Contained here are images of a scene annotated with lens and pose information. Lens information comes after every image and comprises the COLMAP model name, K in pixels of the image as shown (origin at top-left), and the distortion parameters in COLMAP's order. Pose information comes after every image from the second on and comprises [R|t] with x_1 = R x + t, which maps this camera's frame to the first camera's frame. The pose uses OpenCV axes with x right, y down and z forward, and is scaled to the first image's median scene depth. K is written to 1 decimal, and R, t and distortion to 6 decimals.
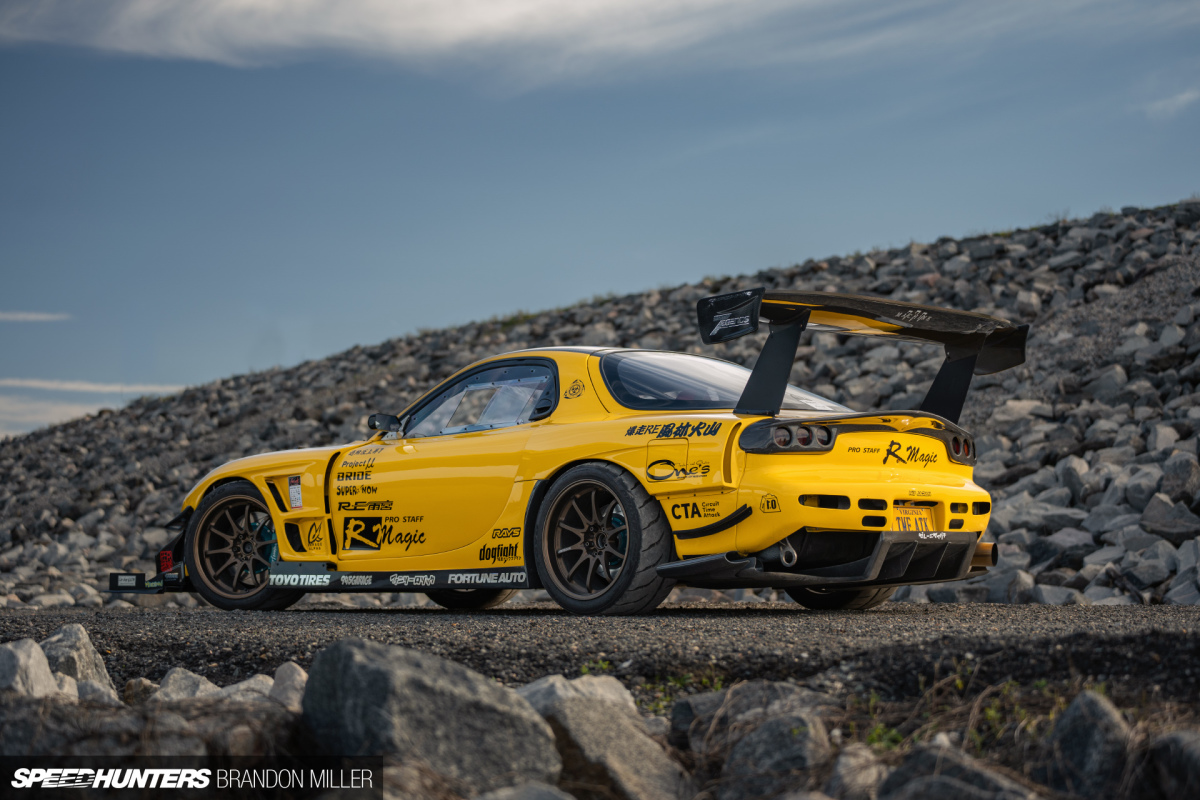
lens RADIAL K [[2501.9, 0, 600.0], [0, 2501.9, 400.0], [0, 0, 1]] dist [-0.212519, 0.001183]
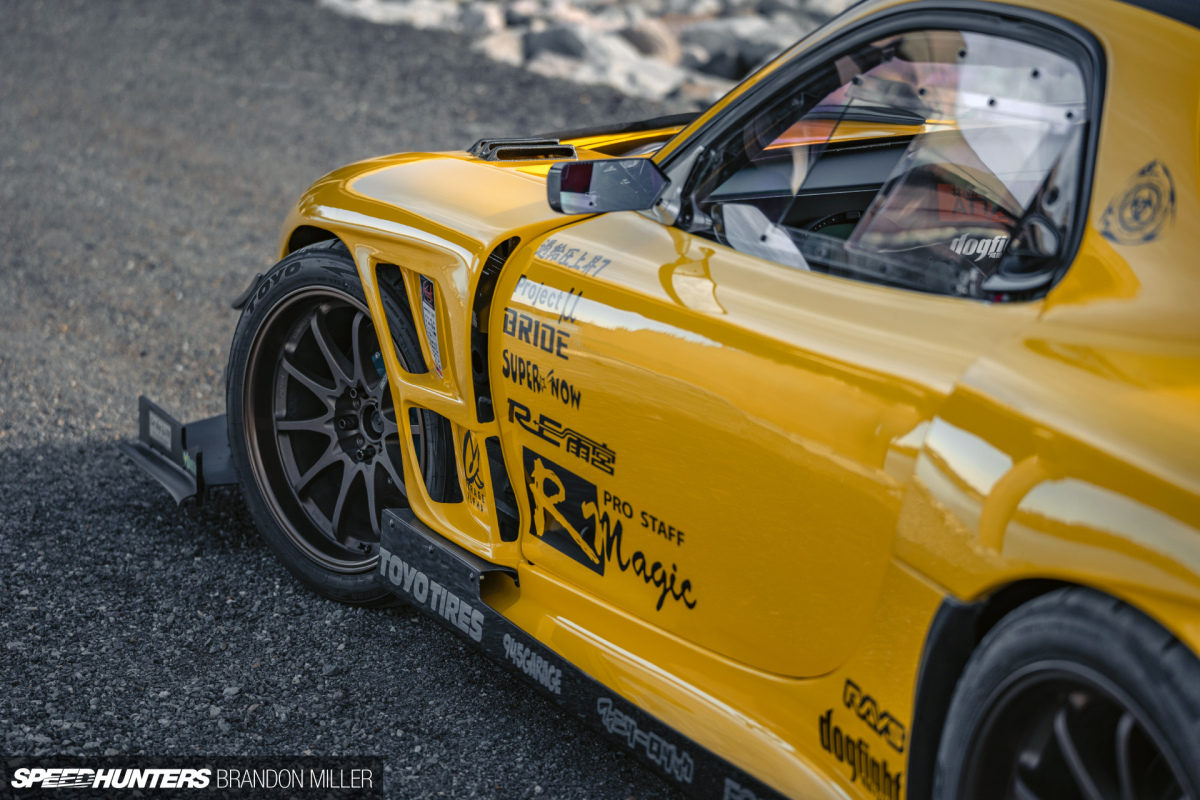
lens RADIAL K [[2940.0, 0, 600.0], [0, 2940.0, 400.0], [0, 0, 1]] dist [0.044005, 0.044301]
pose [[0.923033, 0.077763, -0.376780, 0.048502], [0.043723, 0.951810, 0.303554, -0.071270], [0.382228, -0.296664, 0.875152, 0.639968]]
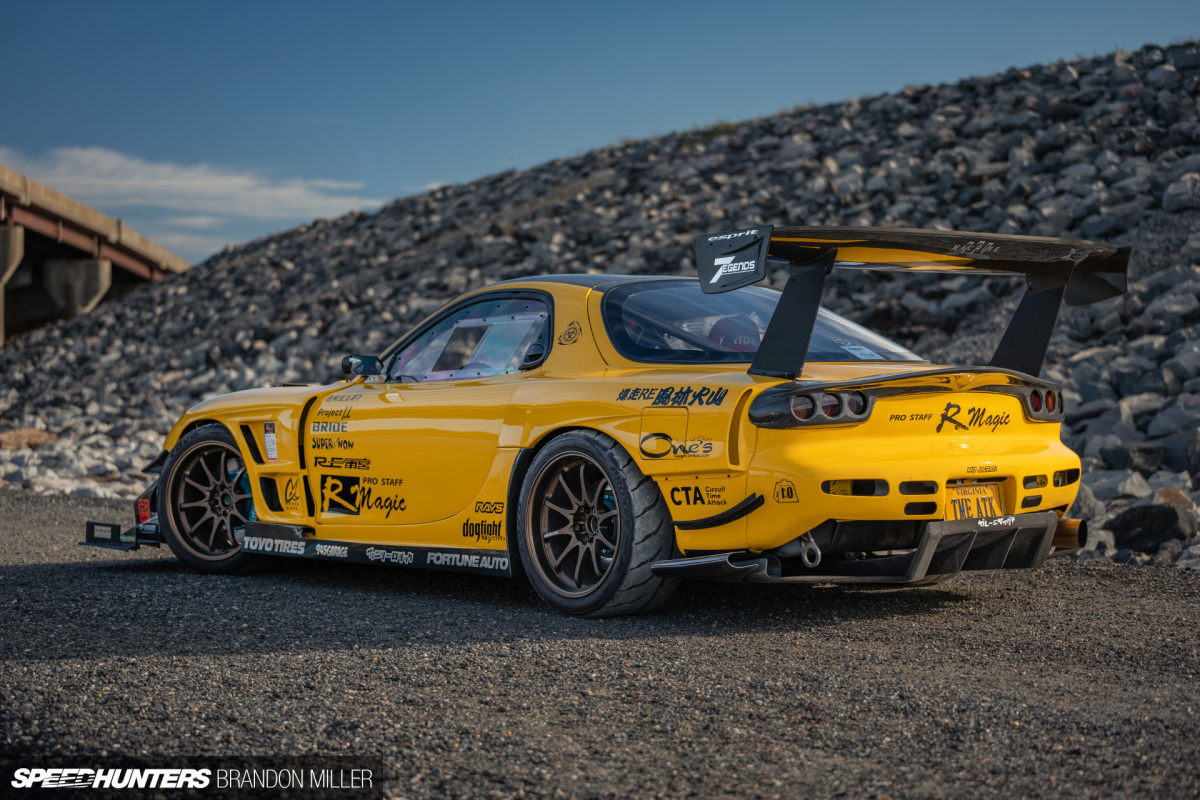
lens RADIAL K [[2419.5, 0, 600.0], [0, 2419.5, 400.0], [0, 0, 1]] dist [-0.215477, 0.037896]
pose [[0.994813, -0.003983, -0.101640, 0.072783], [0.013062, 0.995962, 0.088819, -0.047987], [0.100876, -0.089686, 0.990848, 0.186708]]
